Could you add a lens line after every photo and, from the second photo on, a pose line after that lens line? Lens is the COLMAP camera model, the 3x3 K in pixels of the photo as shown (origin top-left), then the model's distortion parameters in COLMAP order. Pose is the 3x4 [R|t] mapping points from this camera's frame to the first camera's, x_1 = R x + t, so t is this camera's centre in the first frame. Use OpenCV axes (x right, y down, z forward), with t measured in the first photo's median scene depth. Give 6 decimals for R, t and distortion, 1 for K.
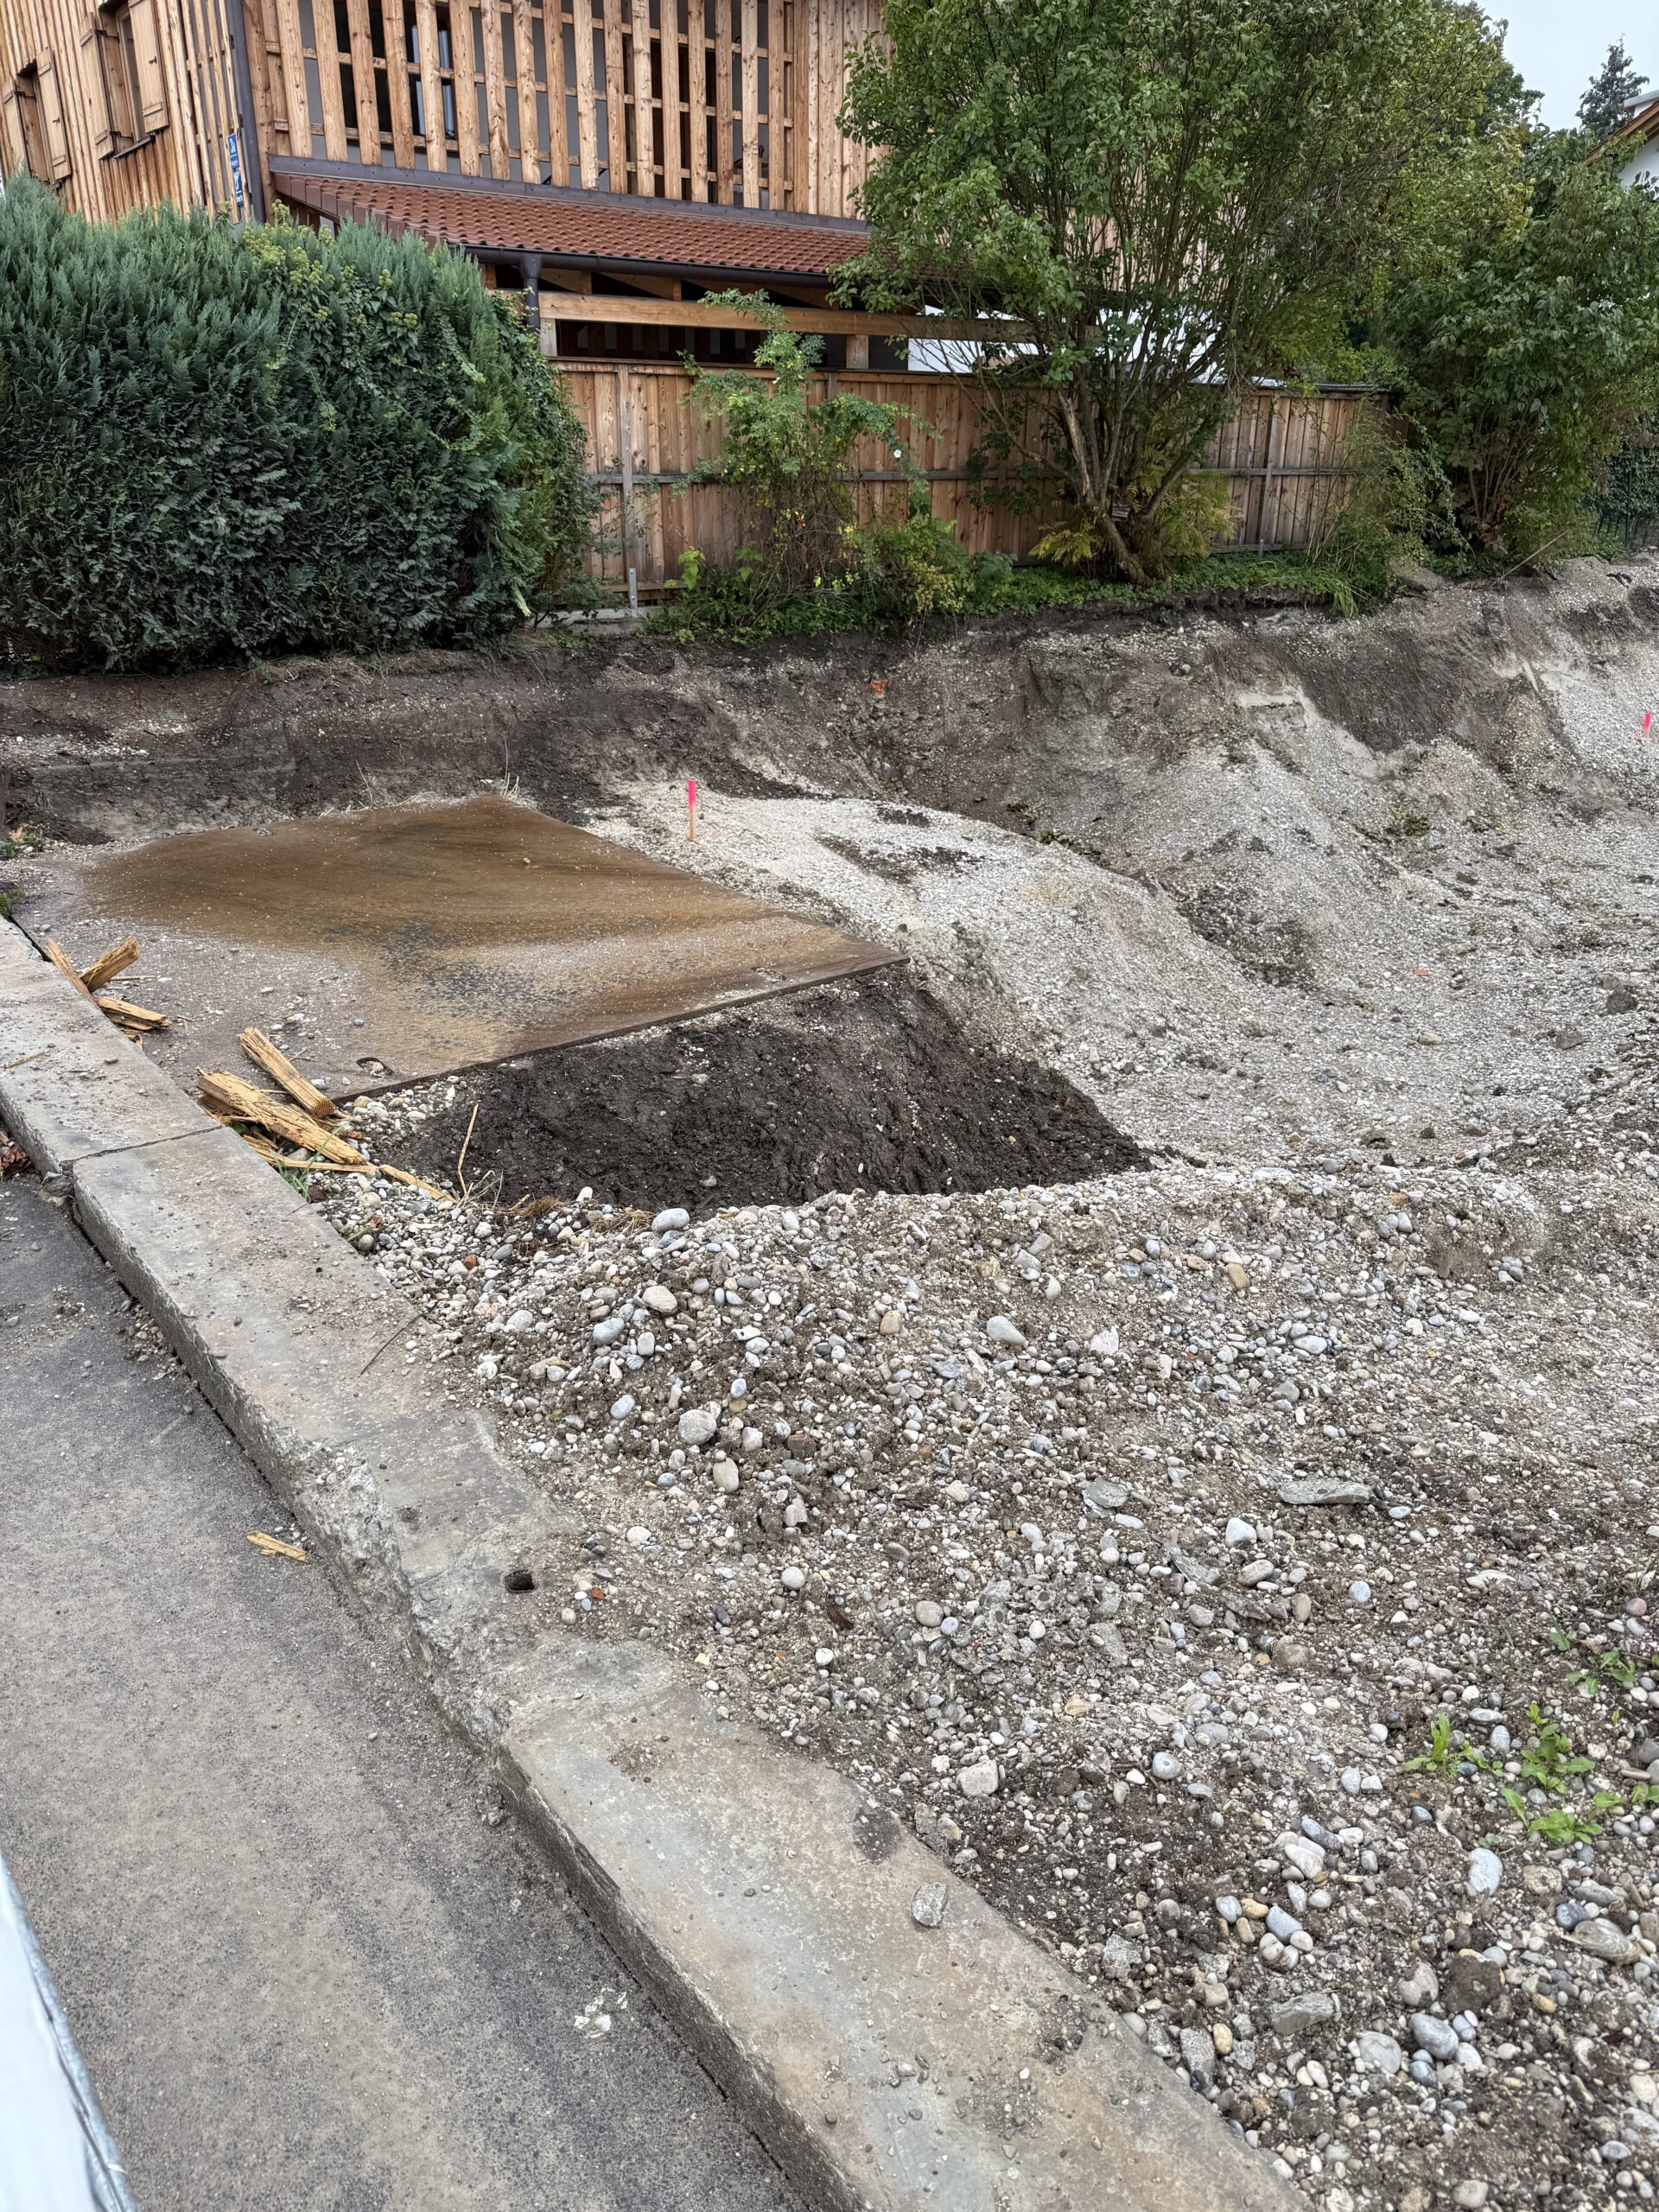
lens RADIAL K [[1553.9, 0, 825.9], [0, 1553.9, 1112.1], [0, 0, 1]] dist [0.018119, -0.023505]
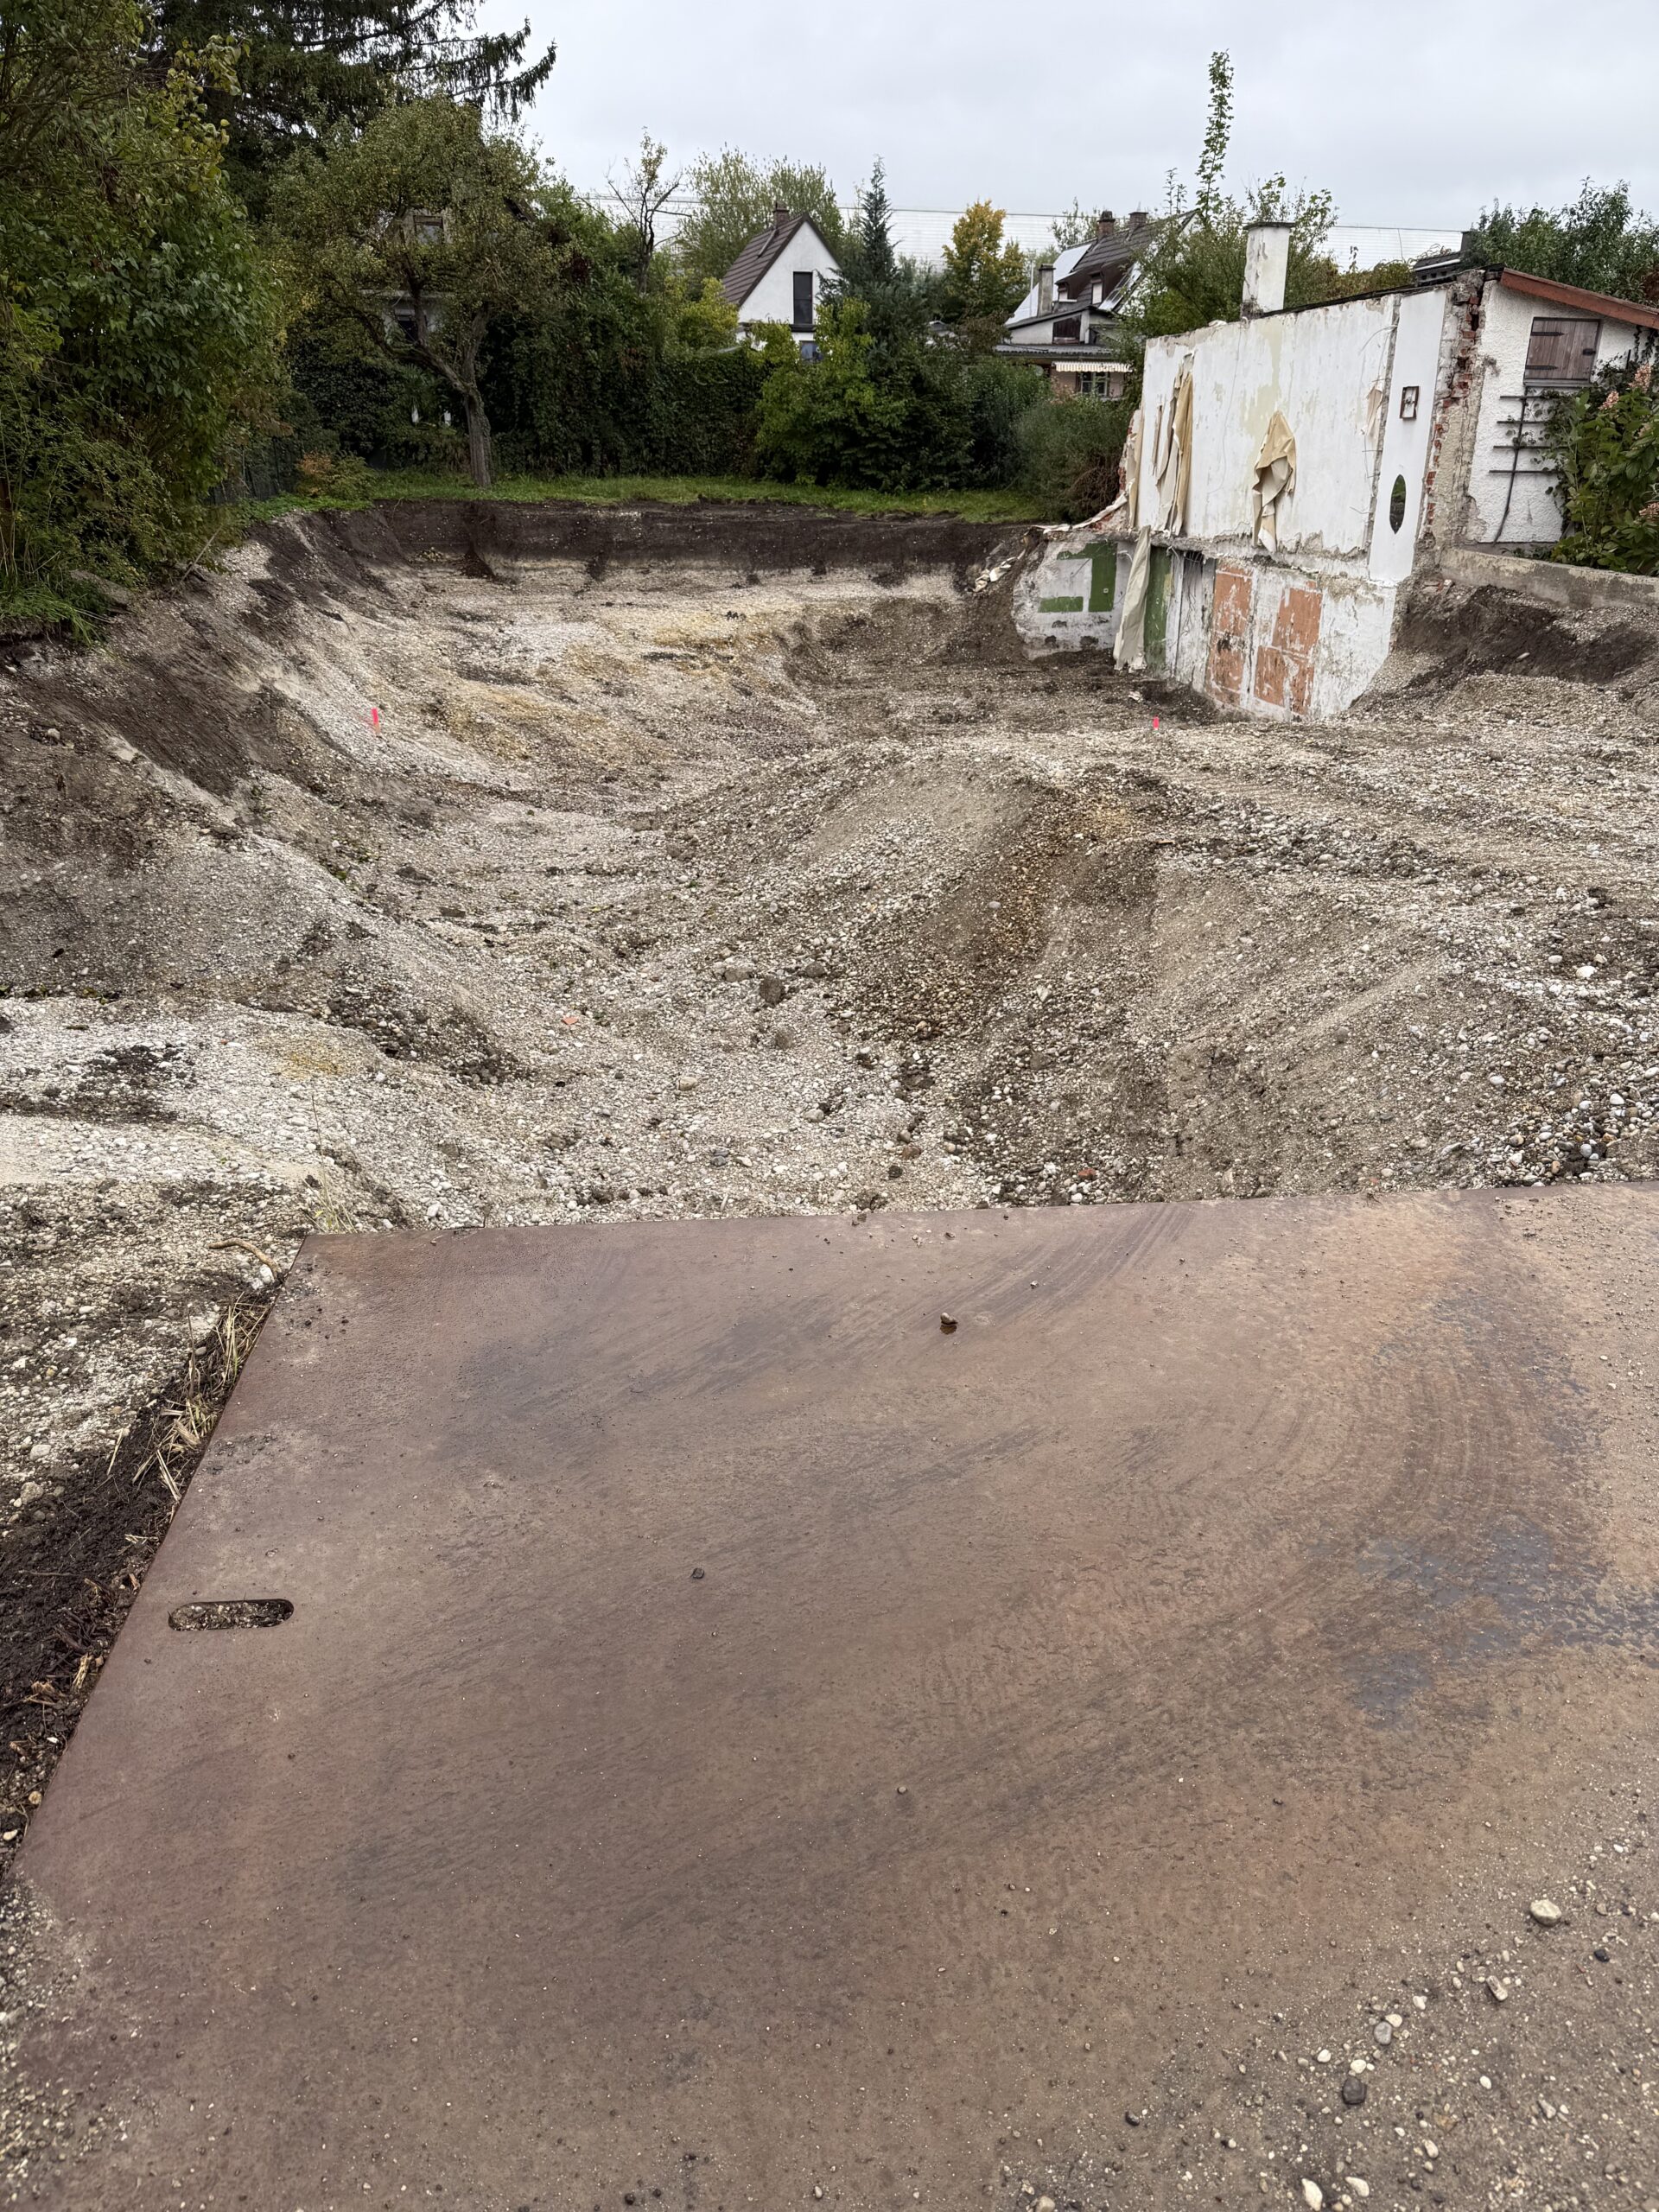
lens RADIAL K [[1594.6, 0, 768.8], [0, 1594.6, 1108.1], [0, 0, 1]] dist [0.002908, 0.002869]
pose [[0.527363, -0.336392, 0.780211, -0.781065], [0.340082, 0.925088, 0.168987, -0.424284], [-0.778609, 0.176218, 0.602258, 0.980957]]
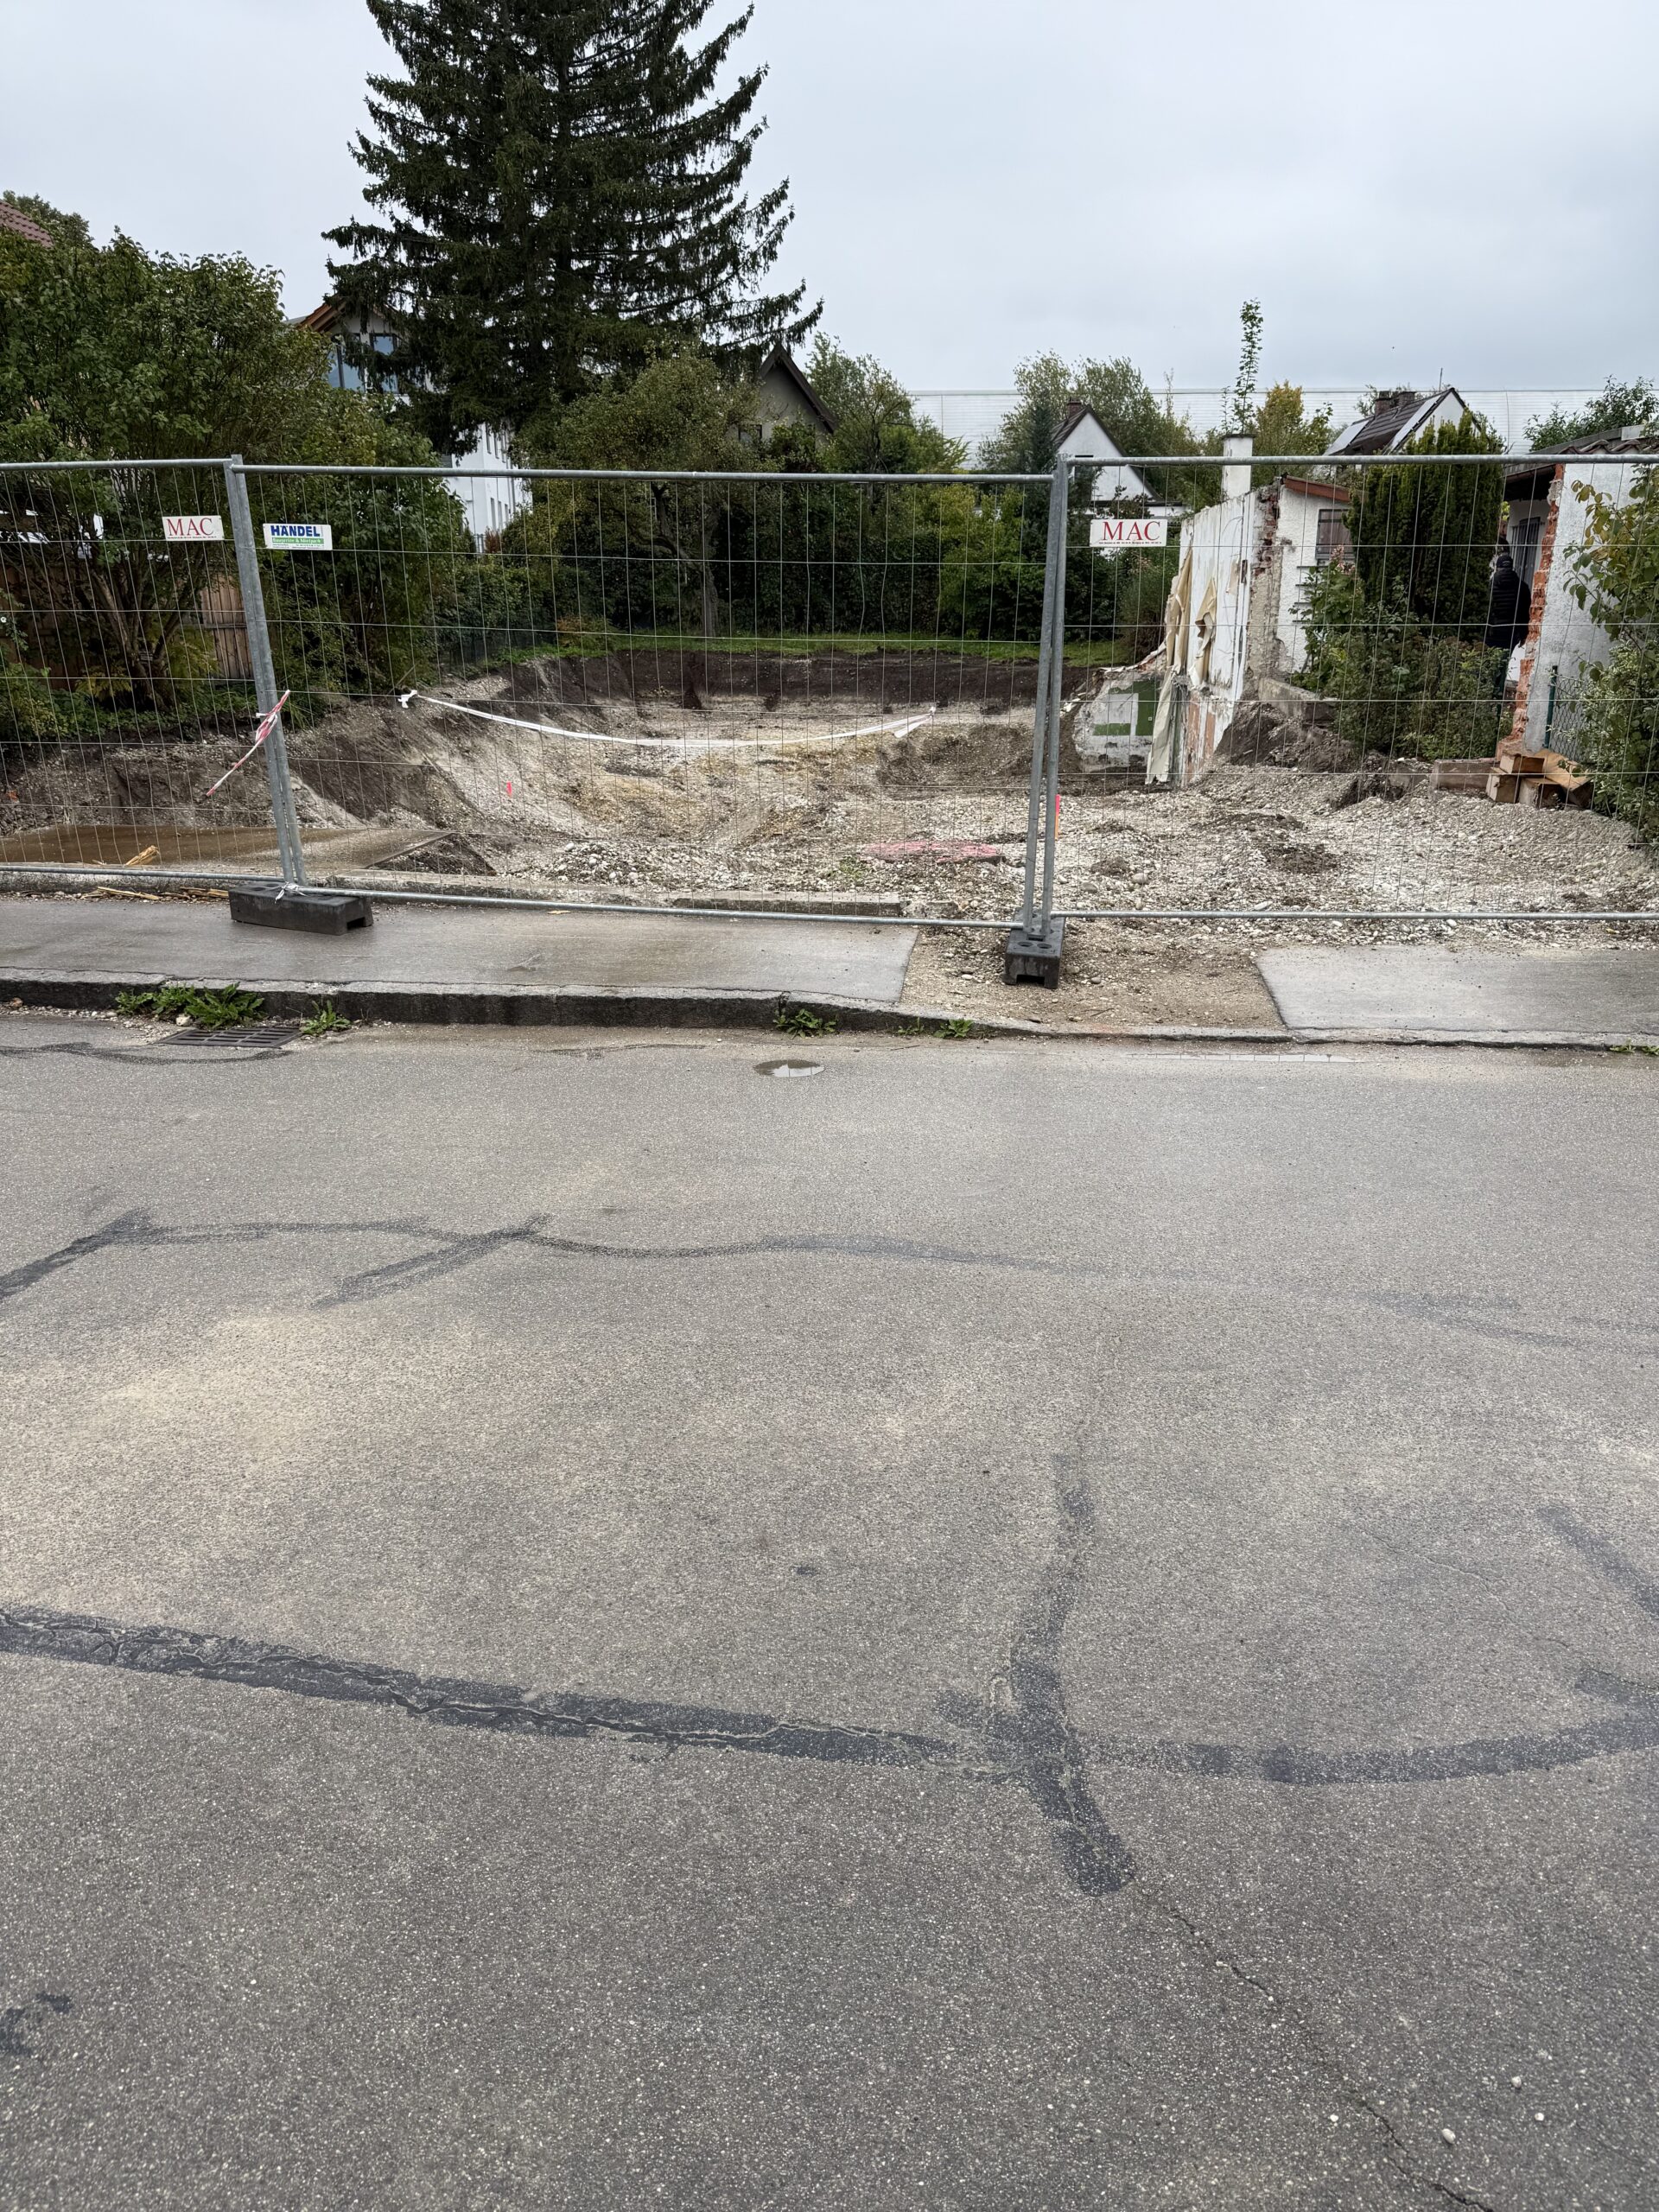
lens RADIAL K [[1634.5, 0, 819.0], [0, 1634.5, 1149.1], [0, 0, 1]] dist [0.070329, -0.114631]
pose [[0.725347, -0.231425, 0.648317, -1.301578], [0.286623, 0.957808, 0.021224, 0.478390], [-0.625875, 0.170427, 0.761075, -1.127080]]
